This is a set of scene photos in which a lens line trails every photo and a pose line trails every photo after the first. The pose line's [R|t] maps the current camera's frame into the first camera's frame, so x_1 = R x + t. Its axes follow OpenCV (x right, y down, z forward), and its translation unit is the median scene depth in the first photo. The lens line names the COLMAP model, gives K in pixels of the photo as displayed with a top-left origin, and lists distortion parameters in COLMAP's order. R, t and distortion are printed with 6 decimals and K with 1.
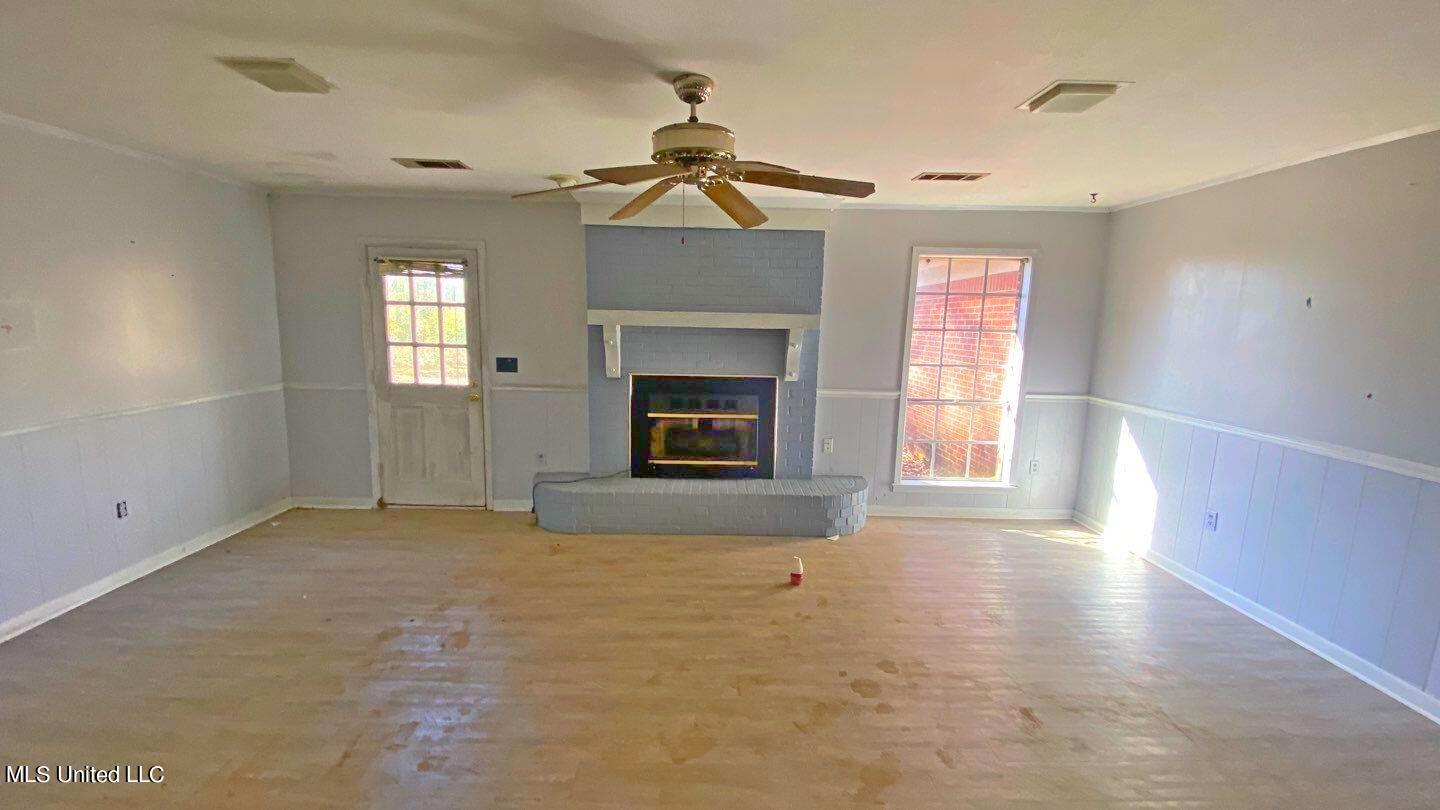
lens RADIAL K [[574.3, 0, 726.0], [0, 574.3, 404.1], [0, 0, 1]] dist [0.046673, -0.033640]
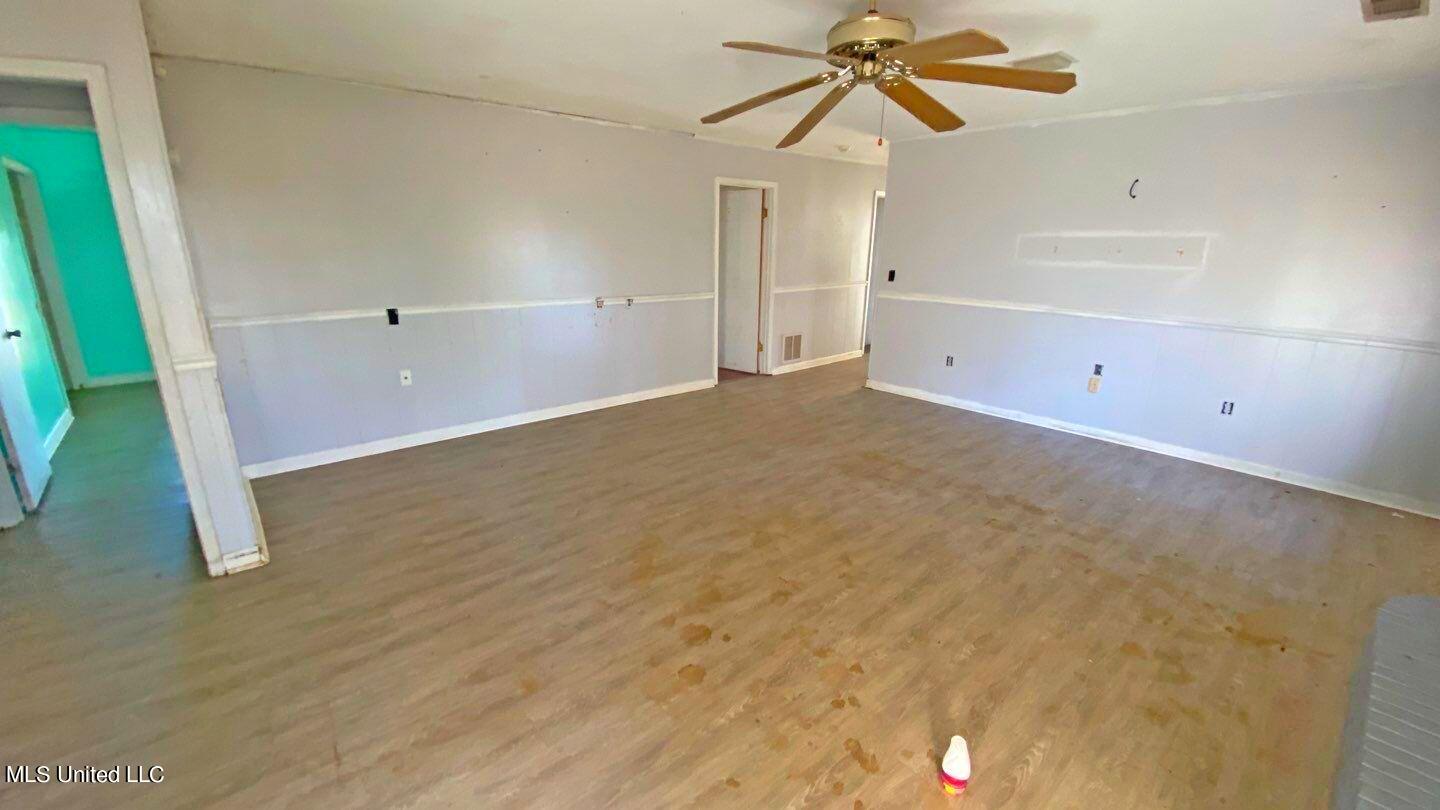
lens RADIAL K [[574.3, 0, 726.0], [0, 574.3, 404.1], [0, 0, 1]] dist [0.046673, -0.033640]
pose [[-0.760205, 0.147574, -0.632701, 0.416529], [-0.126433, 0.921637, 0.366879, -0.110796], [0.637263, 0.358898, -0.681974, 0.867138]]
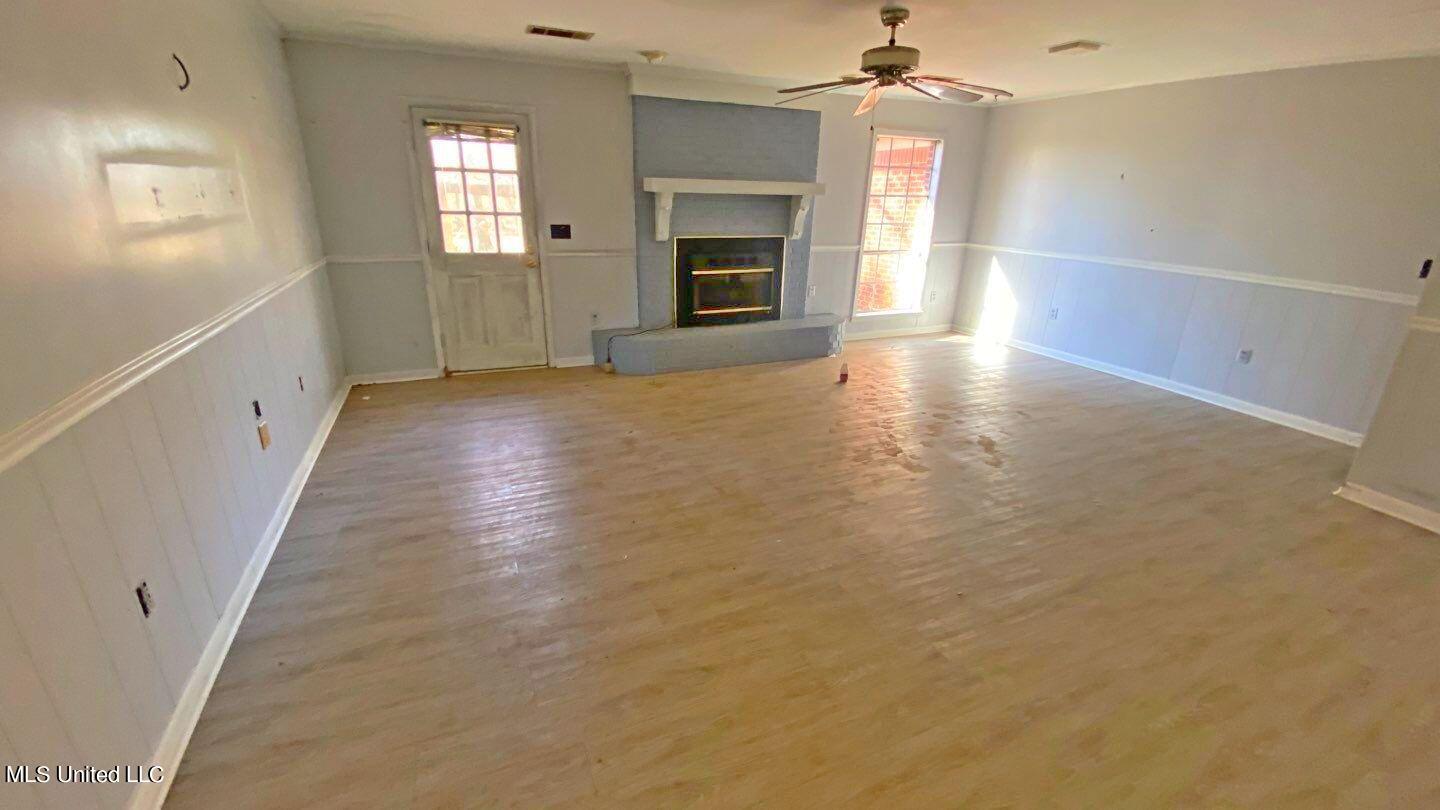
lens RADIAL K [[574.3, 0, 726.0], [0, 574.3, 404.1], [0, 0, 1]] dist [0.046673, -0.033640]
pose [[0.921642, -0.135136, 0.363751, -0.542211], [0.054413, 0.973146, 0.223663, 0.021035], [-0.384208, -0.186344, 0.904246, -0.163389]]
